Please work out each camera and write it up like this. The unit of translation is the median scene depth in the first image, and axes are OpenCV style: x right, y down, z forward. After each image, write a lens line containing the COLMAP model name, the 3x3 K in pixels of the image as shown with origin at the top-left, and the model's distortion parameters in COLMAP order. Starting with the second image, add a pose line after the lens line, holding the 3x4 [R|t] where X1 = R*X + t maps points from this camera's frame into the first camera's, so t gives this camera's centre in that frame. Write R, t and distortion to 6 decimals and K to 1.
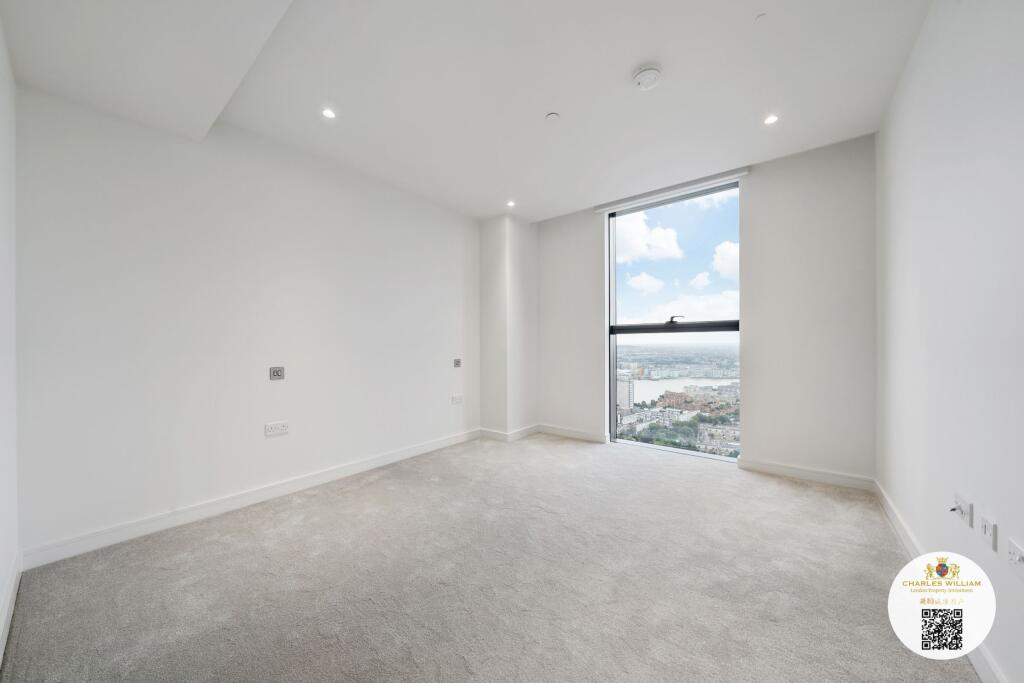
lens RADIAL K [[354.6, 0, 514.8], [0, 354.6, 344.7], [0, 0, 1]] dist [-0.000109, -0.000020]
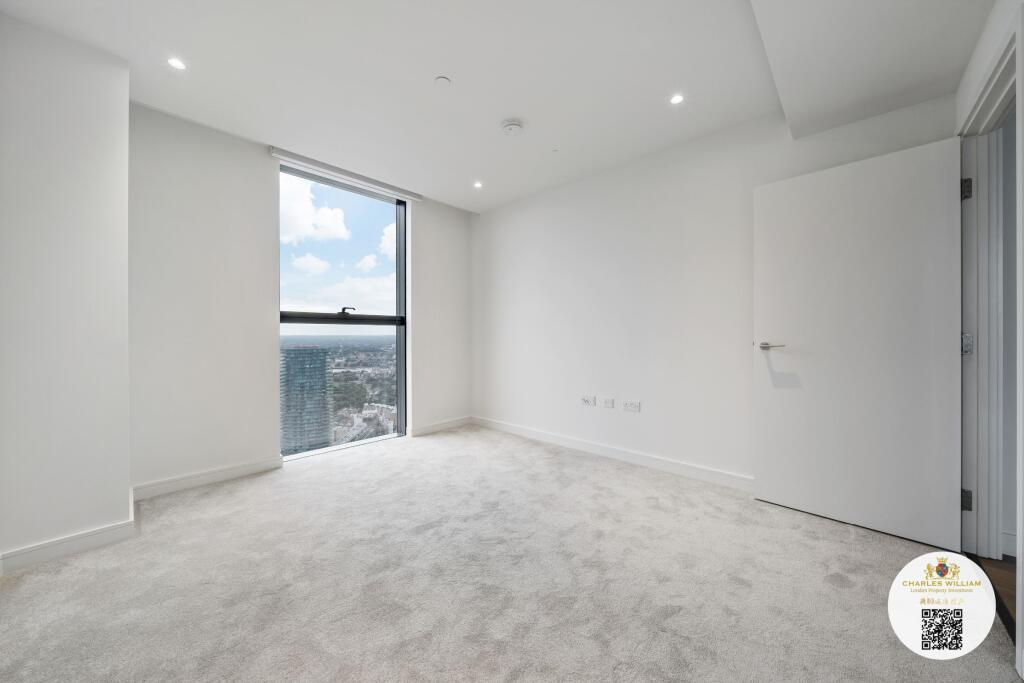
lens RADIAL K [[361.5, 0, 512.0], [0, 361.5, 341.5], [0, 0, 1]] dist [-0.000137, -0.000047]
pose [[0.085955, -0.014714, 0.996190, -0.501066], [-0.006113, 0.999864, 0.015296, -0.005251], [-0.996280, -0.007404, 0.085853, 0.470302]]
